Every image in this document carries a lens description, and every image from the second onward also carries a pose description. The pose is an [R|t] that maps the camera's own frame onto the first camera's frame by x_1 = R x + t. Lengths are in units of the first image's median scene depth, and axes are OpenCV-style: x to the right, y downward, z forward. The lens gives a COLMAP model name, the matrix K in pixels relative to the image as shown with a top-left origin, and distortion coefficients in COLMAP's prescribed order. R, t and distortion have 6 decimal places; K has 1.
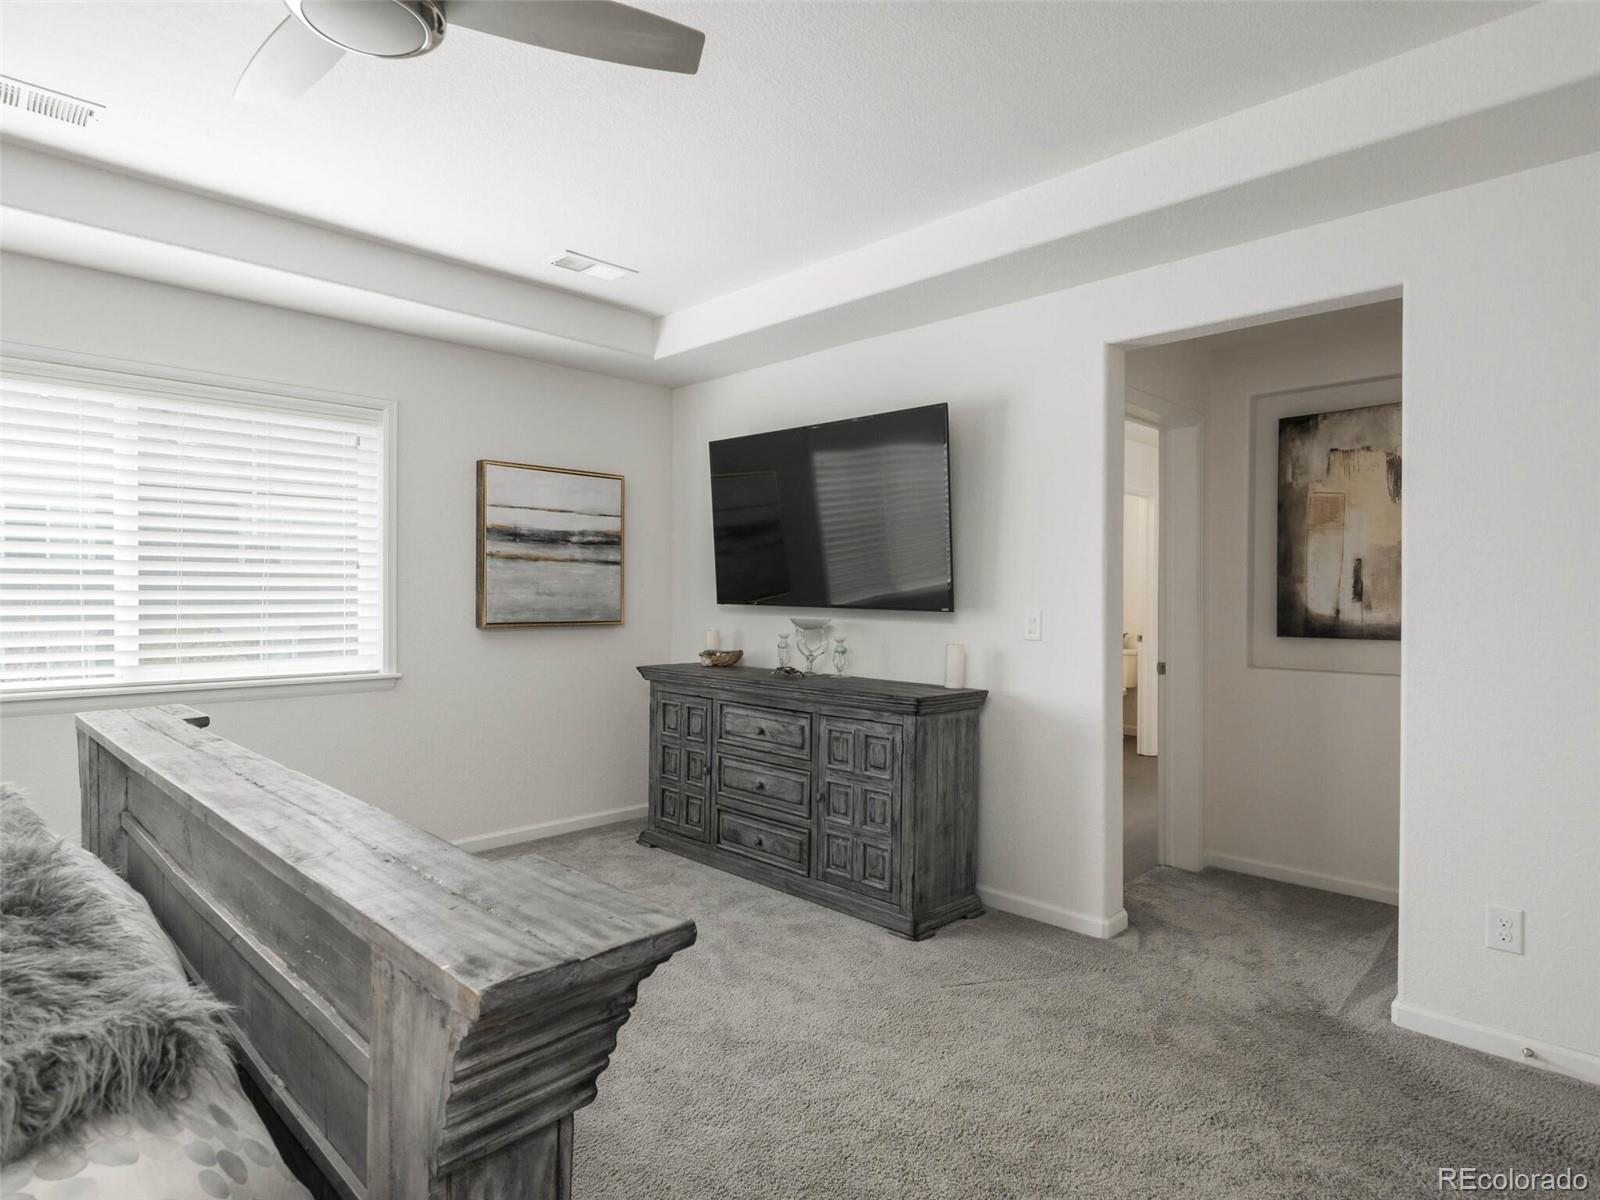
lens RADIAL K [[918.5, 0, 787.5], [0, 918.5, 599.3], [0, 0, 1]] dist [0.022122, -0.013619]
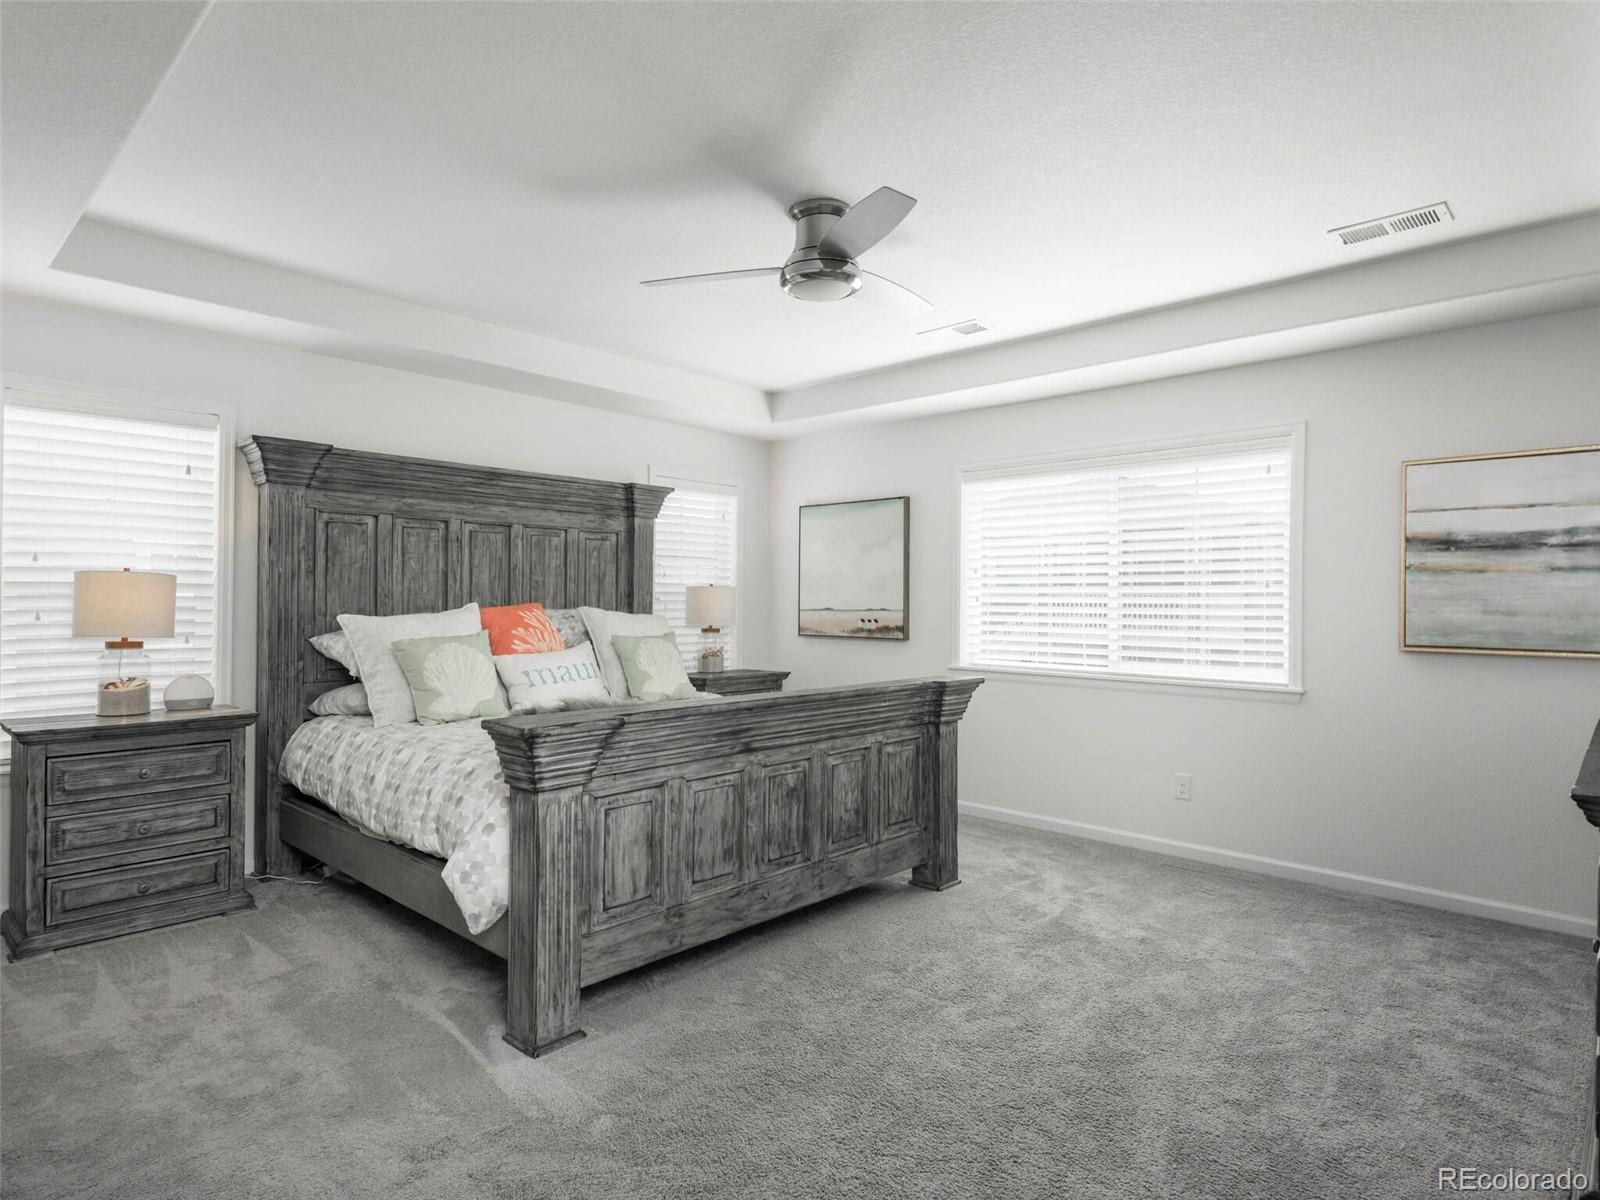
lens RADIAL K [[918.5, 0, 787.5], [0, 918.5, 599.3], [0, 0, 1]] dist [0.022122, -0.013619]
pose [[0.002531, -0.012482, -0.999919, 0.550938], [-0.018625, 0.999748, -0.012527, 0.003988], [0.999823, 0.018655, 0.002298, 0.392291]]
